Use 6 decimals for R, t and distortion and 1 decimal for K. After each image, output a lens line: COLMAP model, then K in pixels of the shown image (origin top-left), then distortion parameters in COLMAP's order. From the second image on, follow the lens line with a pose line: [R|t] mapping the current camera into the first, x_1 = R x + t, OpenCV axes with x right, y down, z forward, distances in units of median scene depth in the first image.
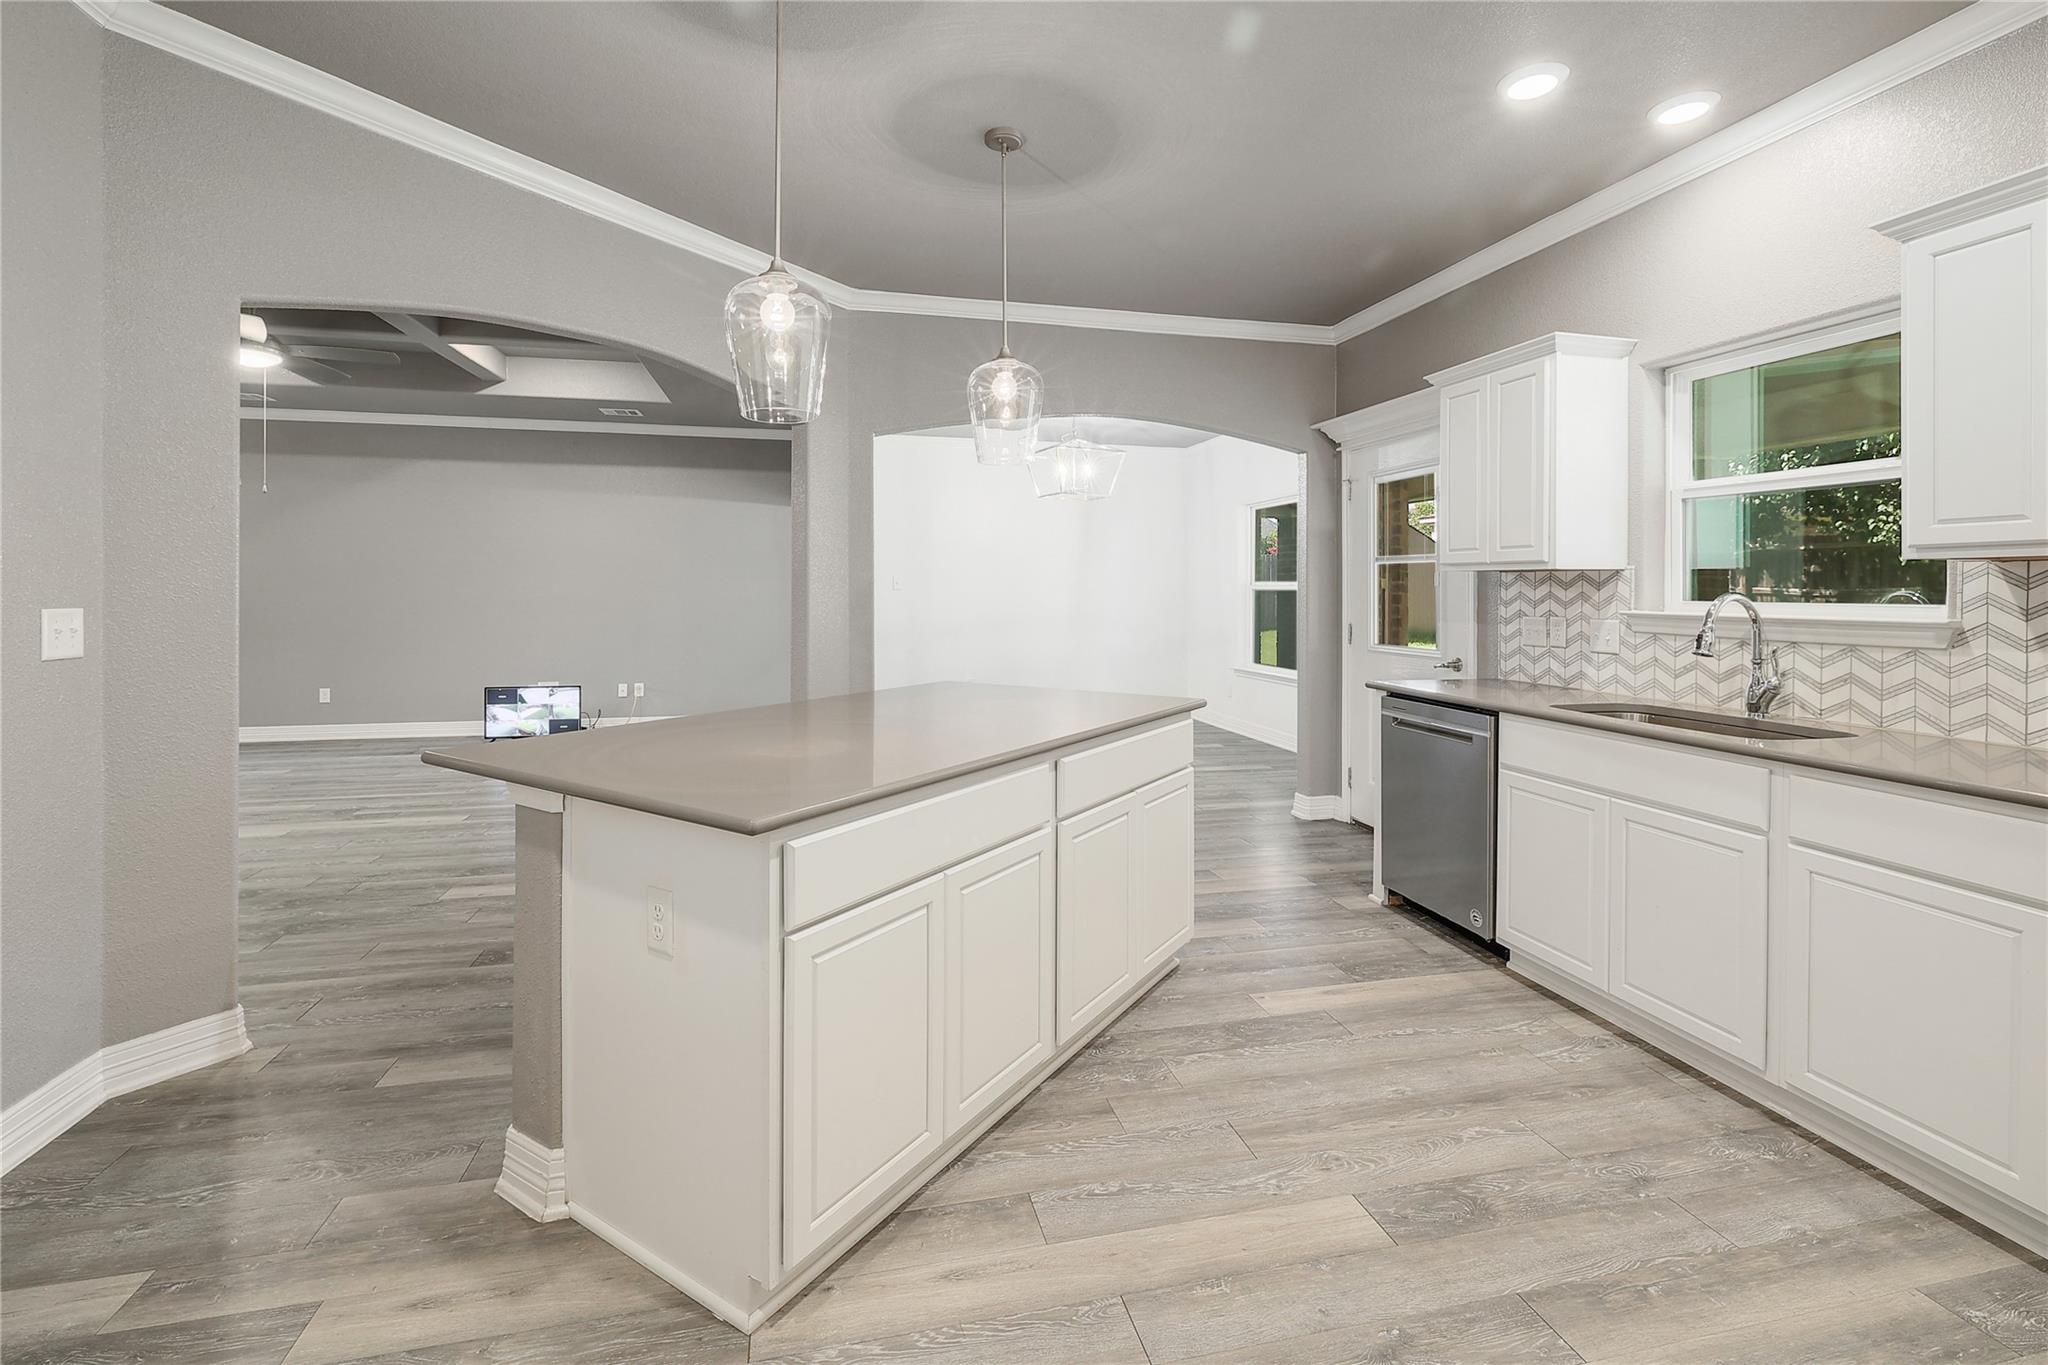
lens RADIAL K [[913.7, 0, 1010.5], [0, 913.7, 579.4], [0, 0, 1]] dist [0.005921, 0.000672]
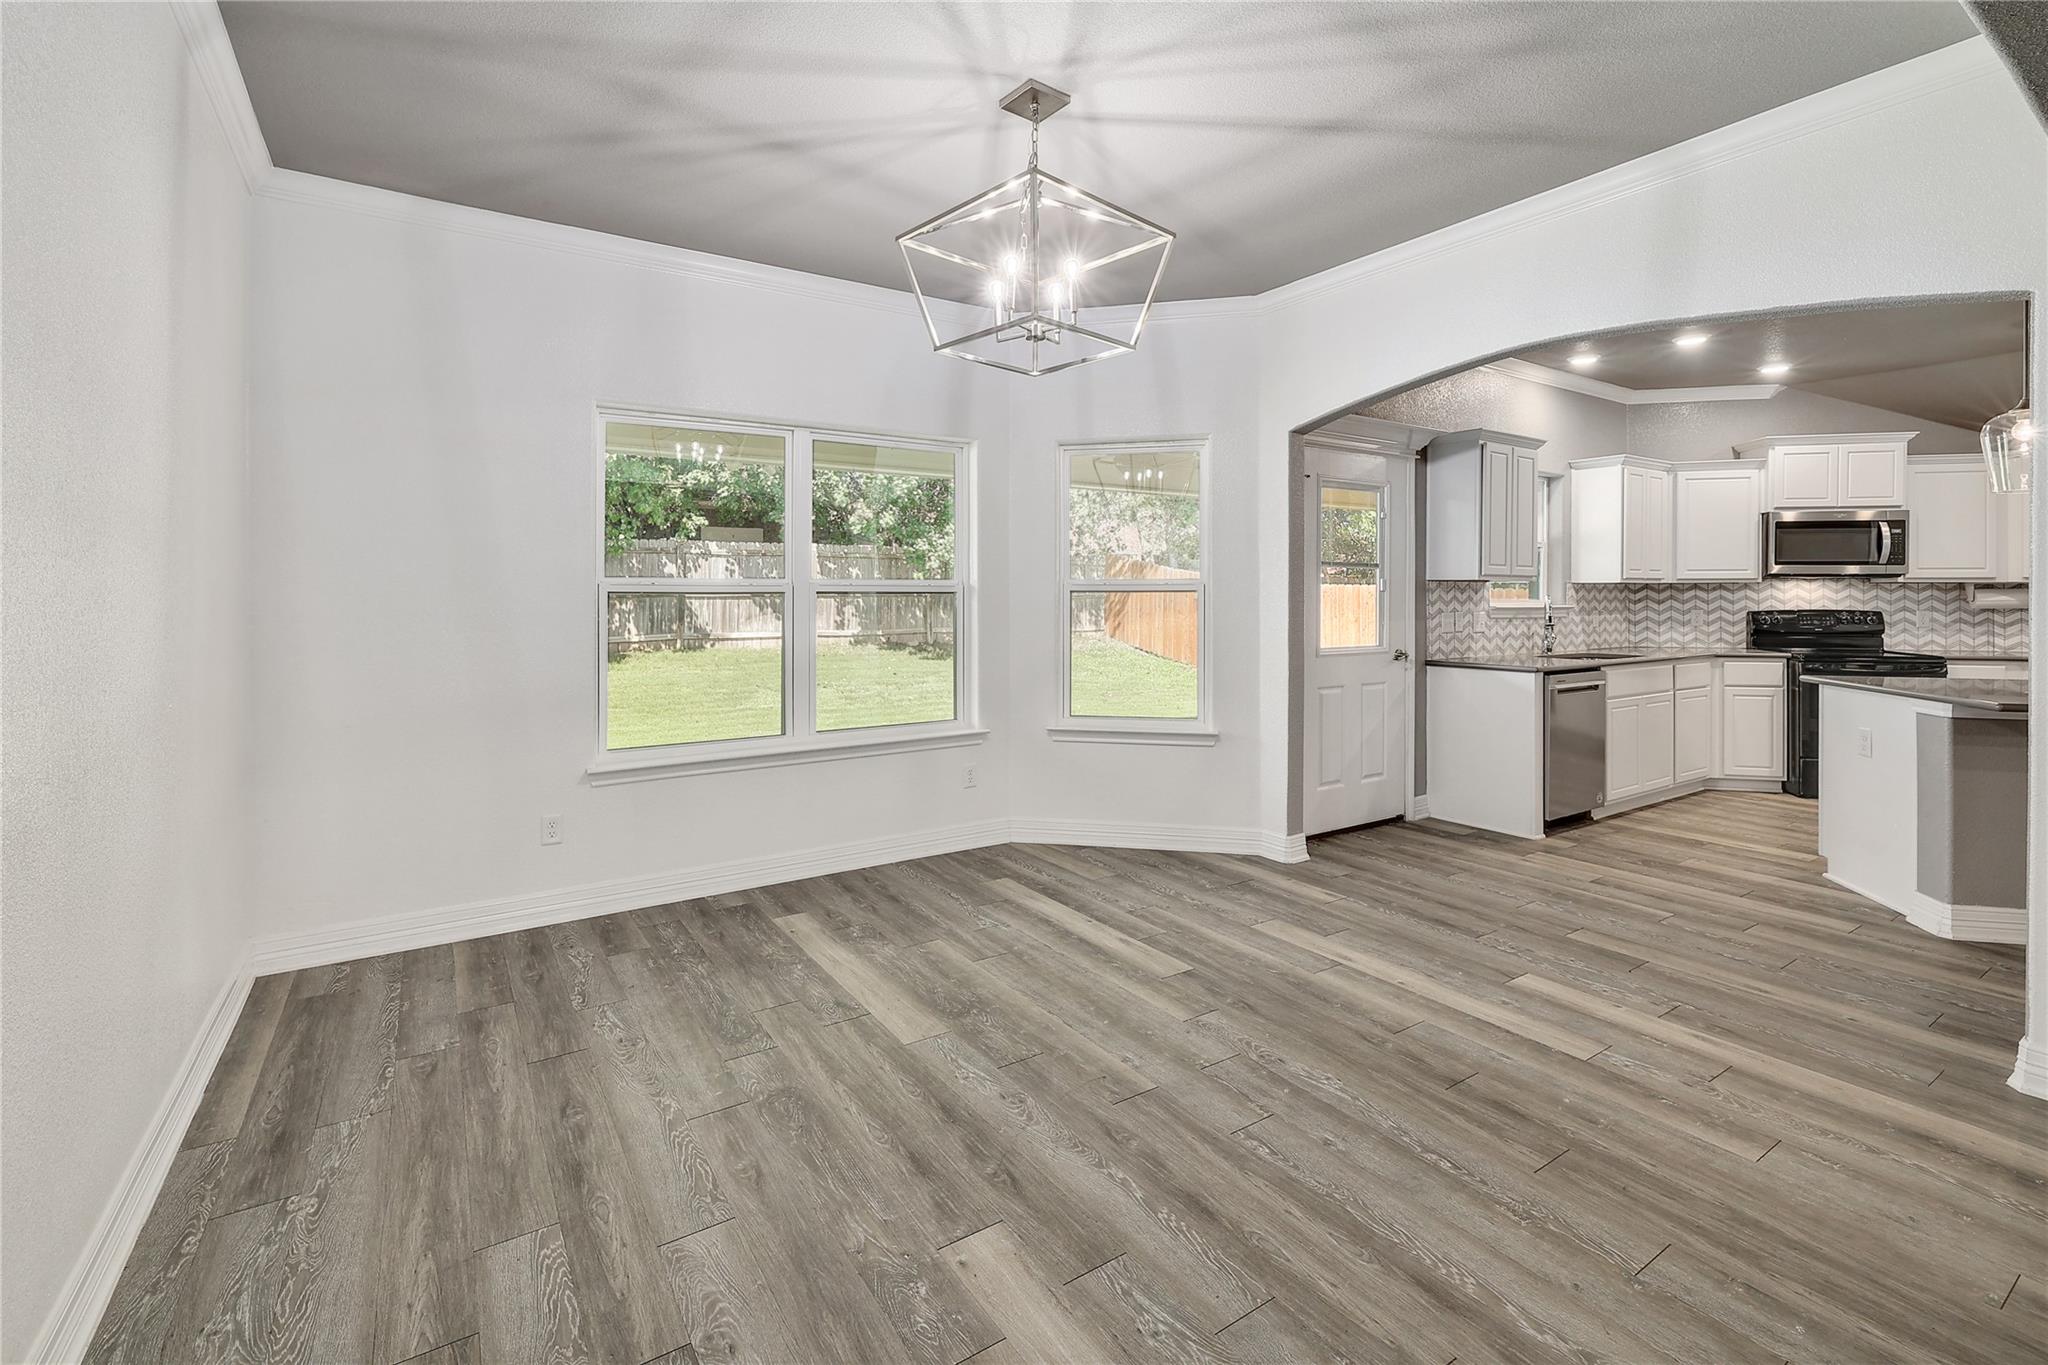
lens RADIAL K [[908.1, 0, 1019.0], [0, 908.1, 593.0], [0, 0, 1]] dist [-0.001045, 0.000230]
pose [[-0.352836, -0.003069, 0.935680, -0.566116], [-0.012379, 0.999922, -0.001389, 0.021901], [-0.935603, -0.012073, -0.352847, 2.290377]]
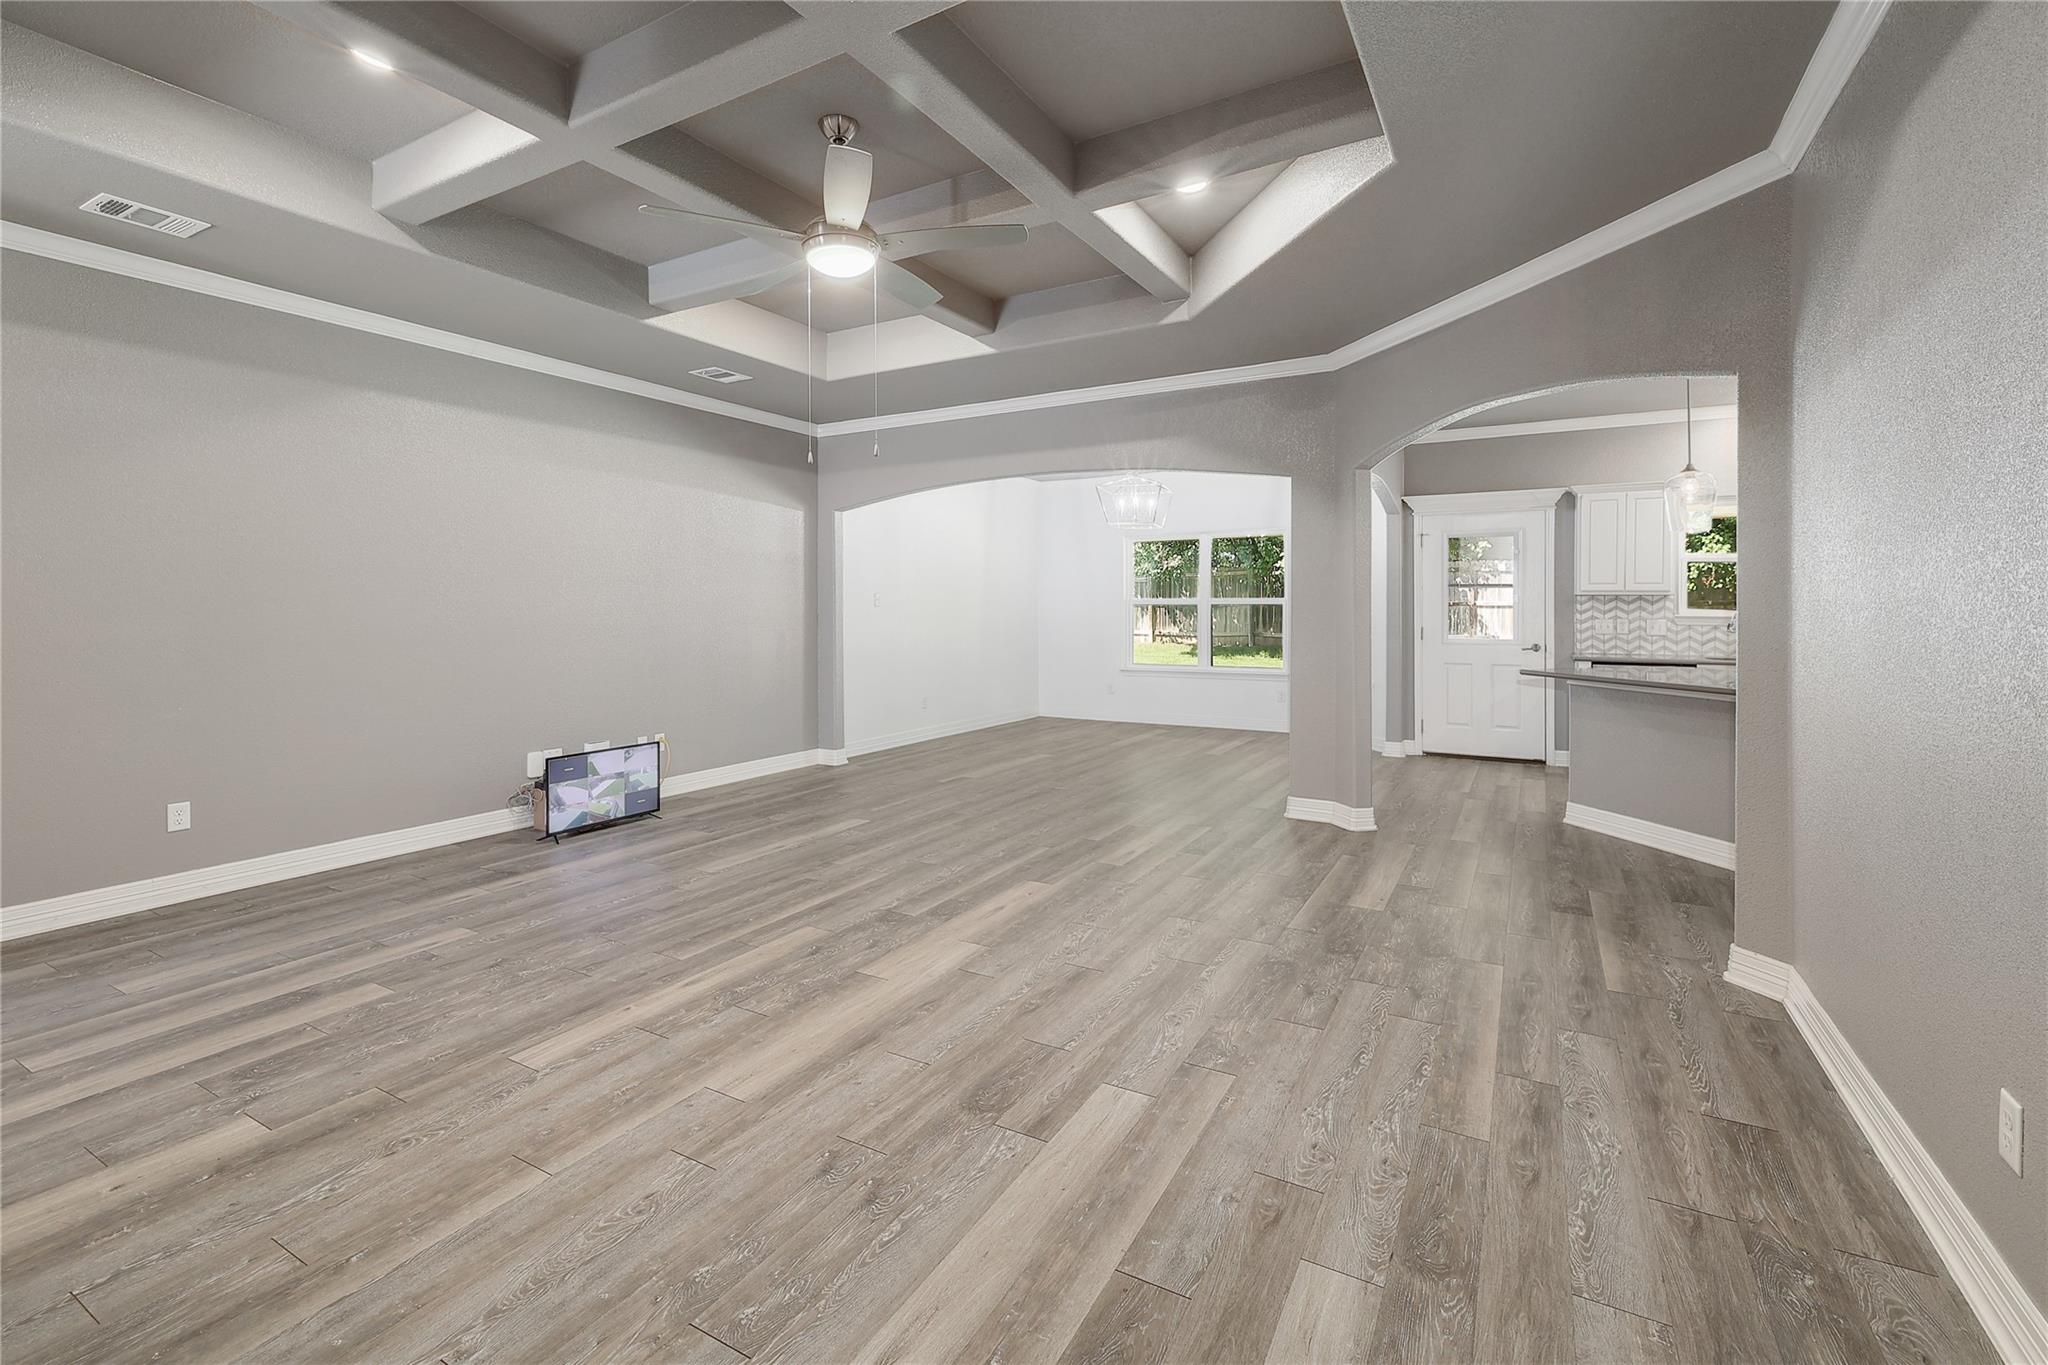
lens RADIAL K [[912.5, 0, 1023.1], [0, 912.5, 602.6], [0, 0, 1]] dist [0.000325, 0.000199]
pose [[0.674135, -0.001504, 0.738607, -1.762954], [-0.005114, 0.999964, 0.006704, 0.000168], [-0.738591, -0.008297, 0.674103, 0.657666]]
